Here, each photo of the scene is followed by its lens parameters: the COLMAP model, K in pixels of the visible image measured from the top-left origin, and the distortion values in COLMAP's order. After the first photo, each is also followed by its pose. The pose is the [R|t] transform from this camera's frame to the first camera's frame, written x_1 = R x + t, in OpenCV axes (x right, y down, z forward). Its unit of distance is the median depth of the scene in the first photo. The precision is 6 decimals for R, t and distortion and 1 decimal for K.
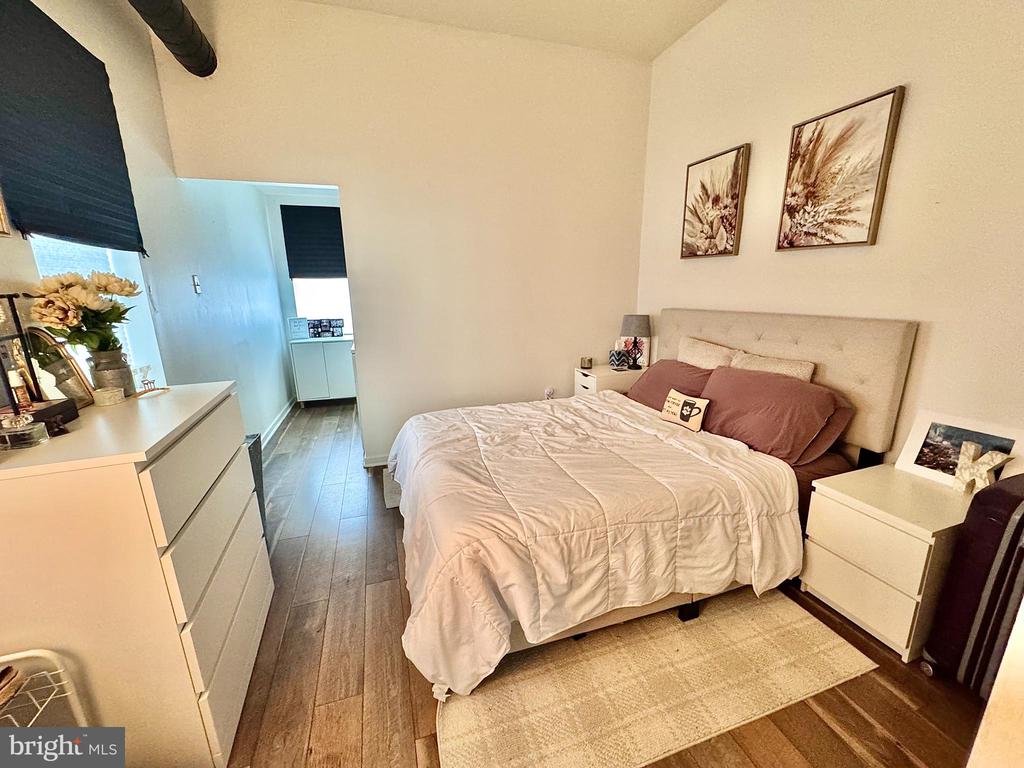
lens RADIAL K [[408.7, 0, 511.4], [0, 408.7, 384.8], [0, 0, 1]] dist [-0.006100, 0.000765]
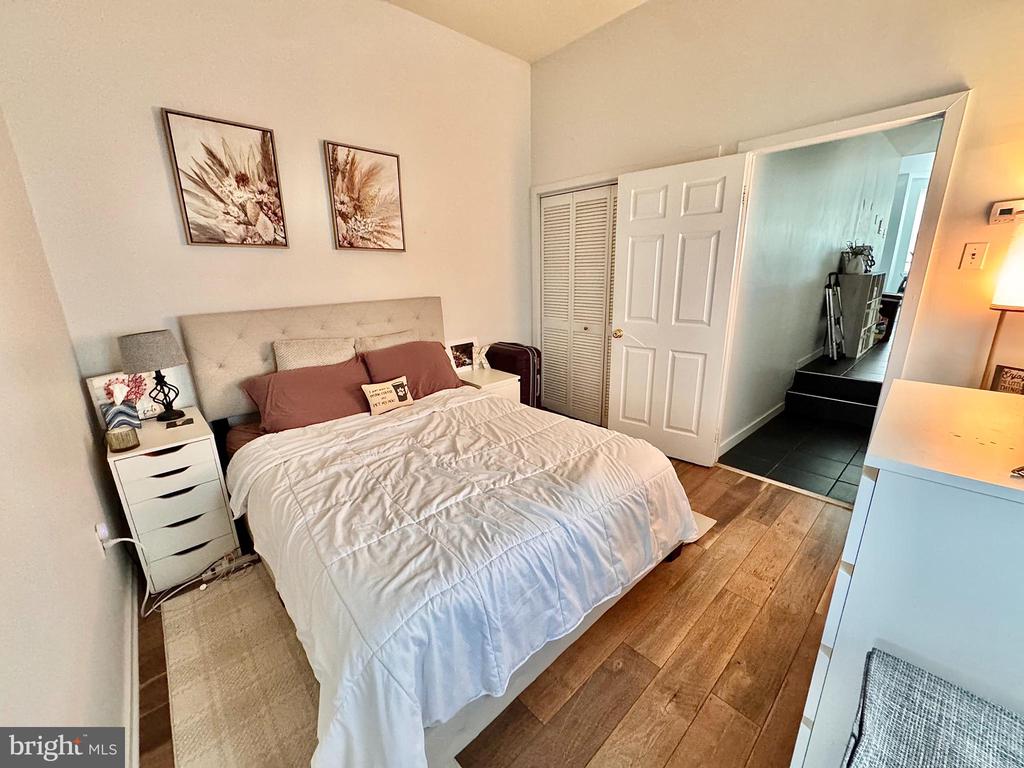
lens RADIAL K [[408.7, 0, 512.2], [0, 408.7, 384.4], [0, 0, 1]] dist [-0.006100, 0.000765]
pose [[-0.417794, -0.218625, 0.881845, -0.633661], [0.237507, 0.910583, 0.338273, -0.244613], [-0.876948, 0.350773, -0.328512, 1.045839]]
